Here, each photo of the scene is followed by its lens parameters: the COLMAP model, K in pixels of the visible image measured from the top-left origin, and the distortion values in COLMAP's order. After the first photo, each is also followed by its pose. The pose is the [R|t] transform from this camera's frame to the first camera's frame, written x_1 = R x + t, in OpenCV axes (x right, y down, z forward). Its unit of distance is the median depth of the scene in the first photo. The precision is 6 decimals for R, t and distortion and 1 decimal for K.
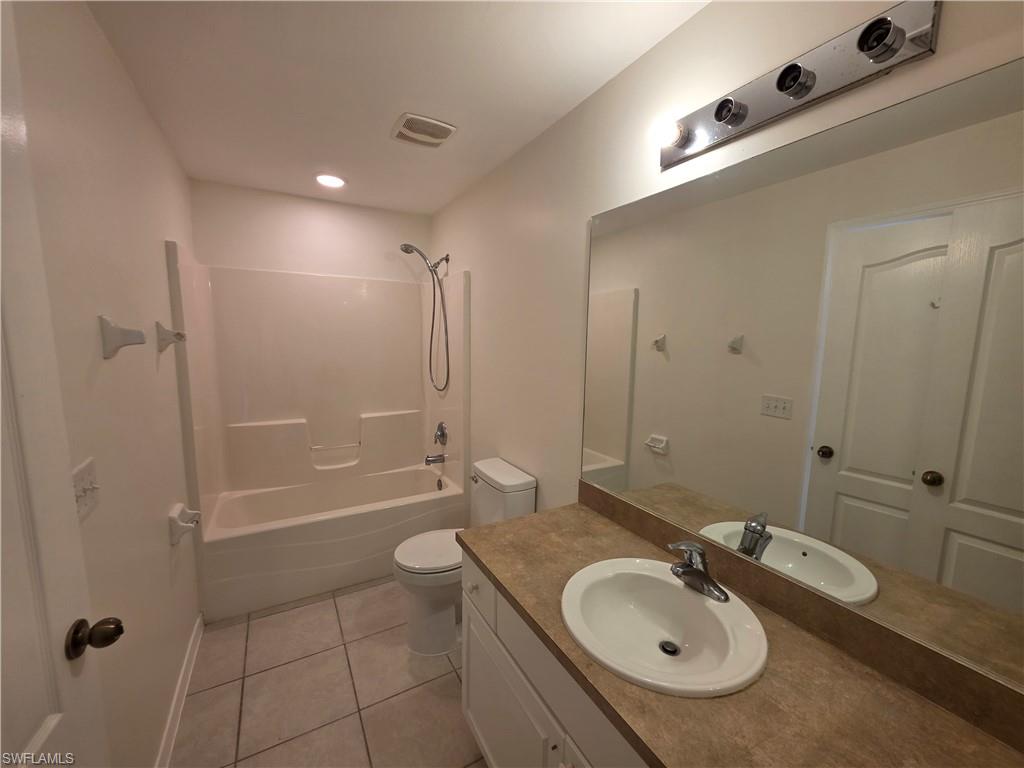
lens RADIAL K [[409.1, 0, 513.2], [0, 409.1, 385.8], [0, 0, 1]] dist [0.008429, 0.000500]
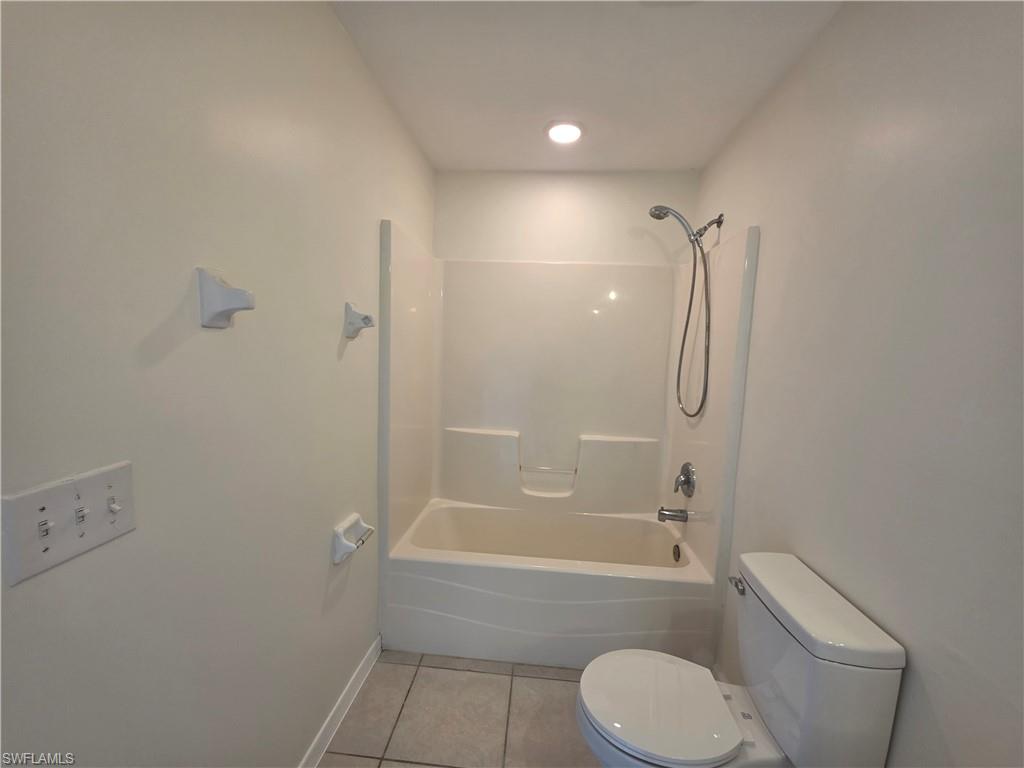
lens RADIAL K [[409.1, 0, 514.5], [0, 409.1, 390.8], [0, 0, 1]] dist [0.008429, 0.000500]
pose [[0.824058, 0.076023, -0.561381, -0.040810], [-0.095268, 0.995439, -0.005041, 0.000477], [0.558437, 0.057636, 0.827542, 0.277360]]
